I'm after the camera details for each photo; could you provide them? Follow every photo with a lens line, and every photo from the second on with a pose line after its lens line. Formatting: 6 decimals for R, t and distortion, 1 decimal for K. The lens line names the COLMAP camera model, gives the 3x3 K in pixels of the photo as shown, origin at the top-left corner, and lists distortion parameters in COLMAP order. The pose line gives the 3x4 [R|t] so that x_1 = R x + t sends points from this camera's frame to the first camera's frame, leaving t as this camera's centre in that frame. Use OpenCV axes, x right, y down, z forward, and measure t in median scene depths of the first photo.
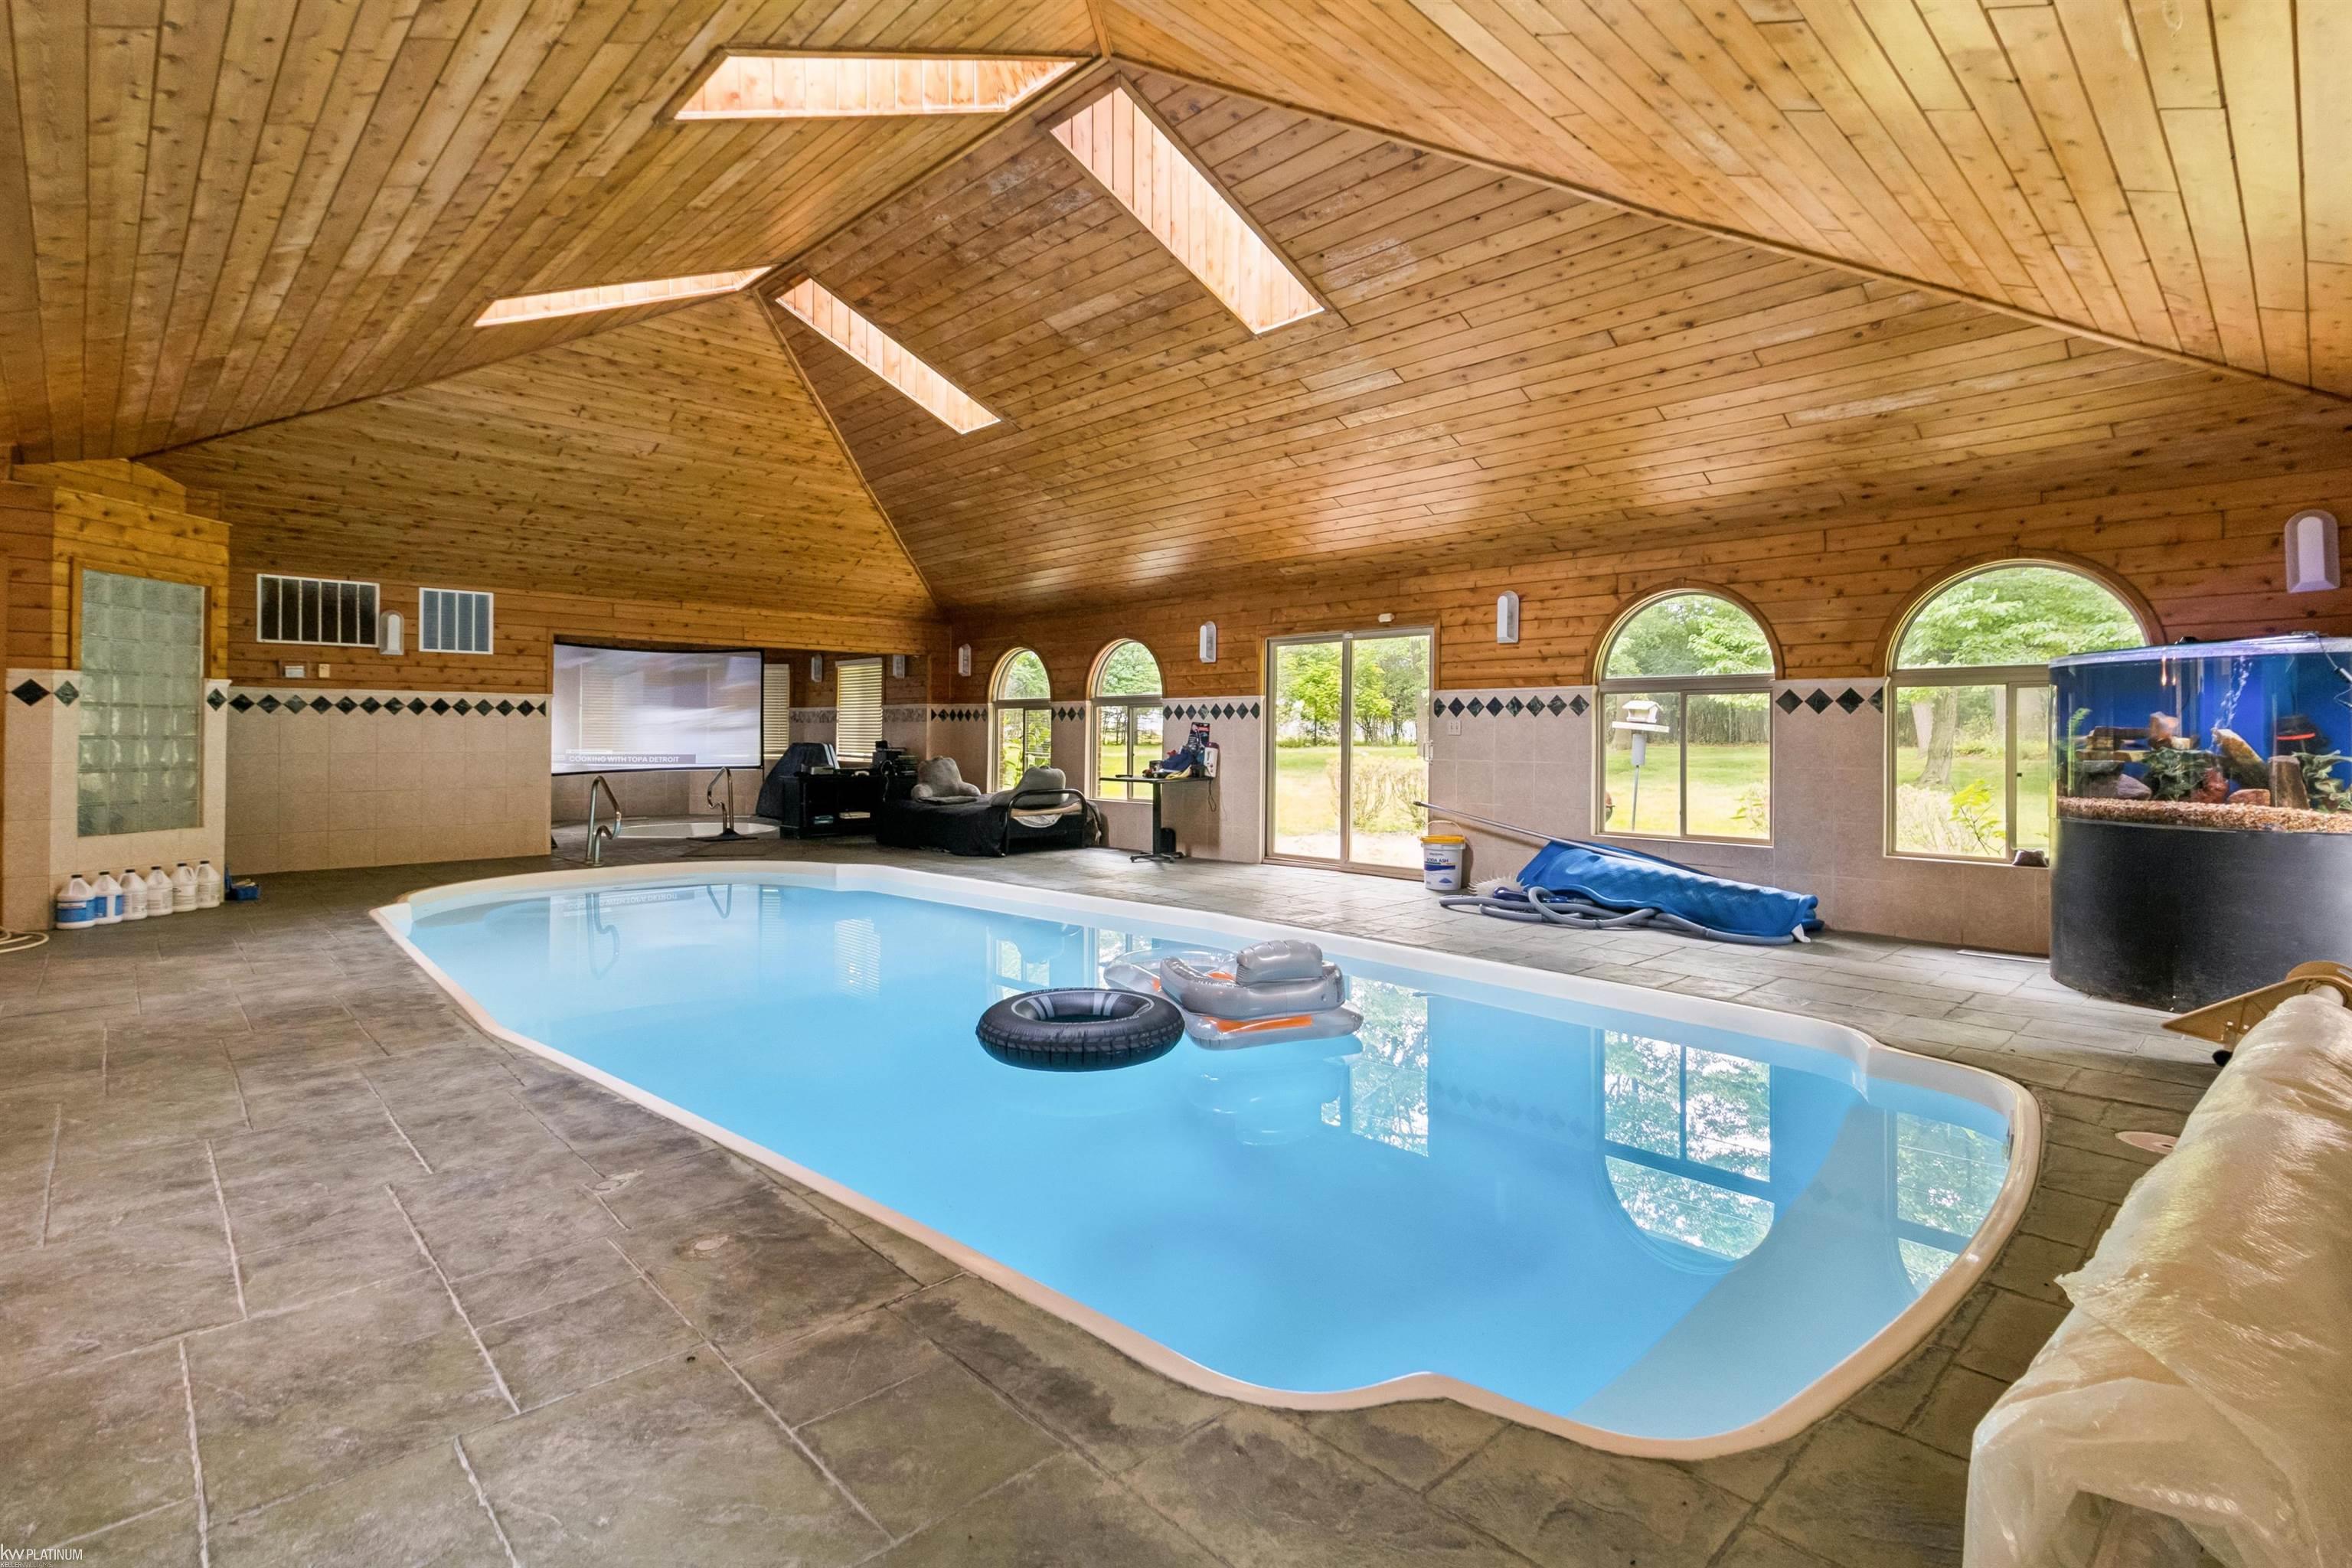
lens RADIAL K [[1107.3, 0, 1184.8], [0, 1107.3, 740.9], [0, 0, 1]] dist [0.001883, 0.000339]
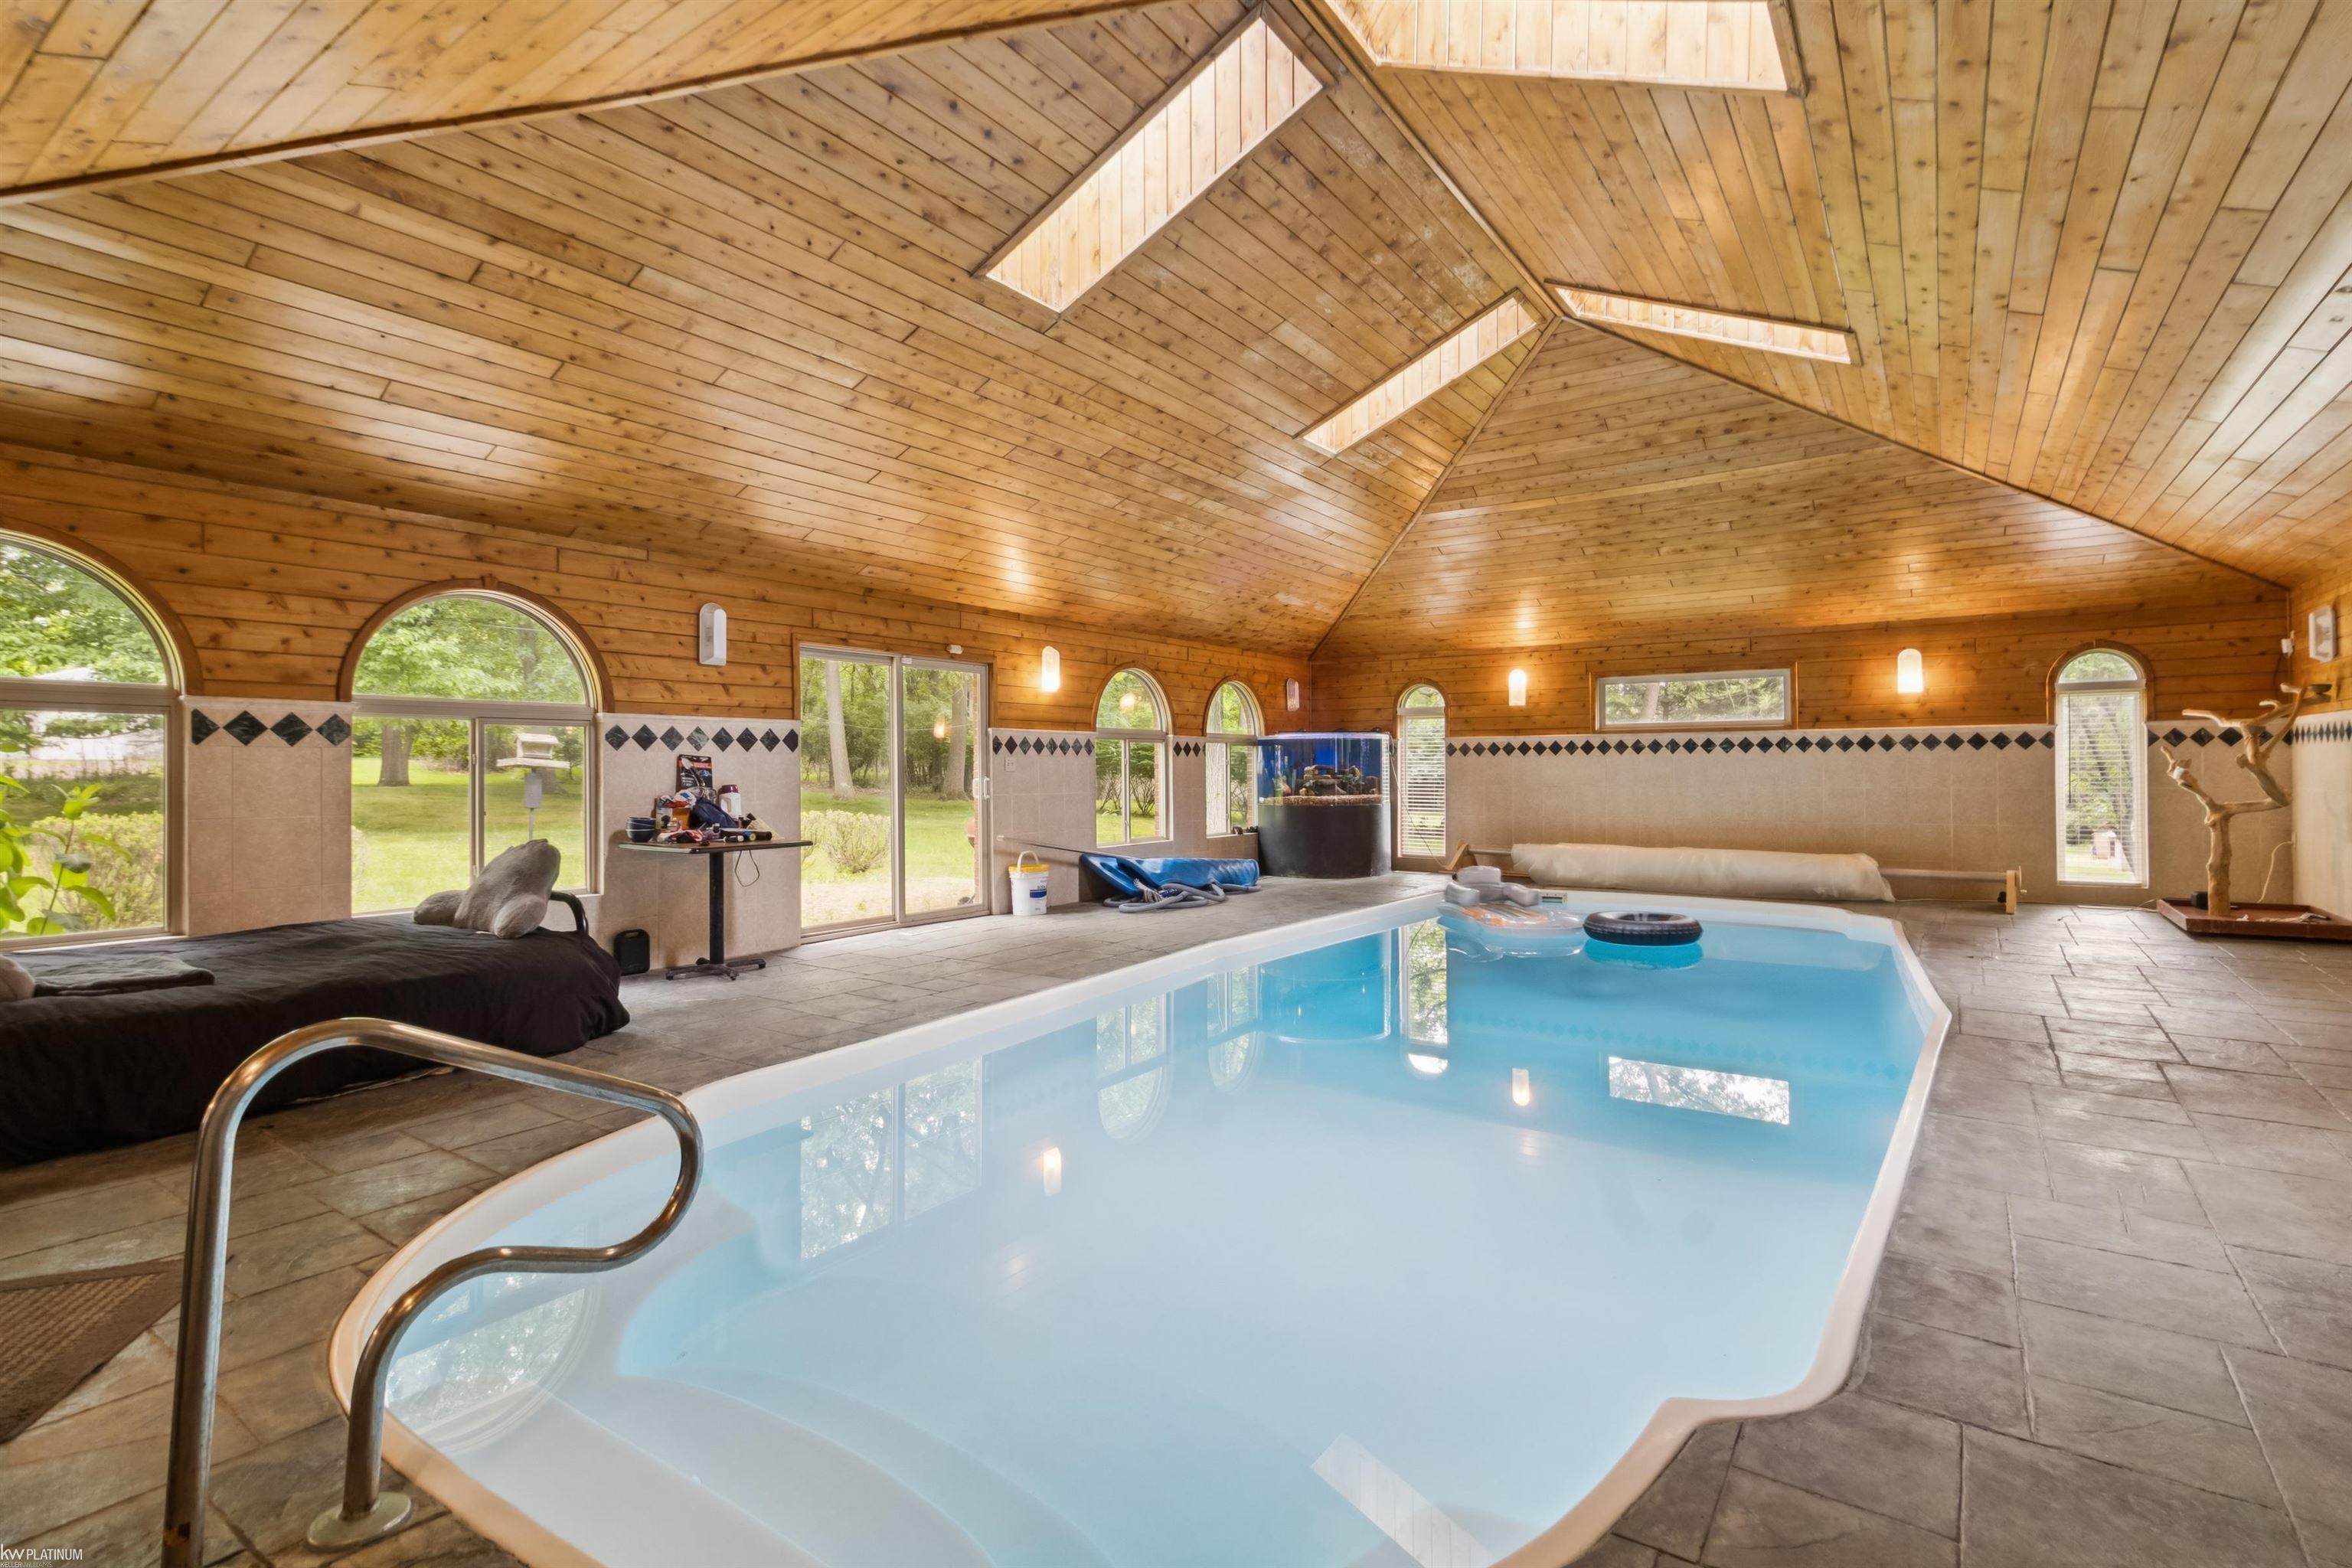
lens RADIAL K [[1107.3, 0, 1184.8], [0, 1107.3, 740.9], [0, 0, 1]] dist [0.001883, 0.000339]
pose [[-0.200233, 0.019547, 0.979553, -0.695642], [0.005929, 0.999807, -0.018740, -0.011560], [-0.979730, 0.002056, -0.200311, 0.875953]]
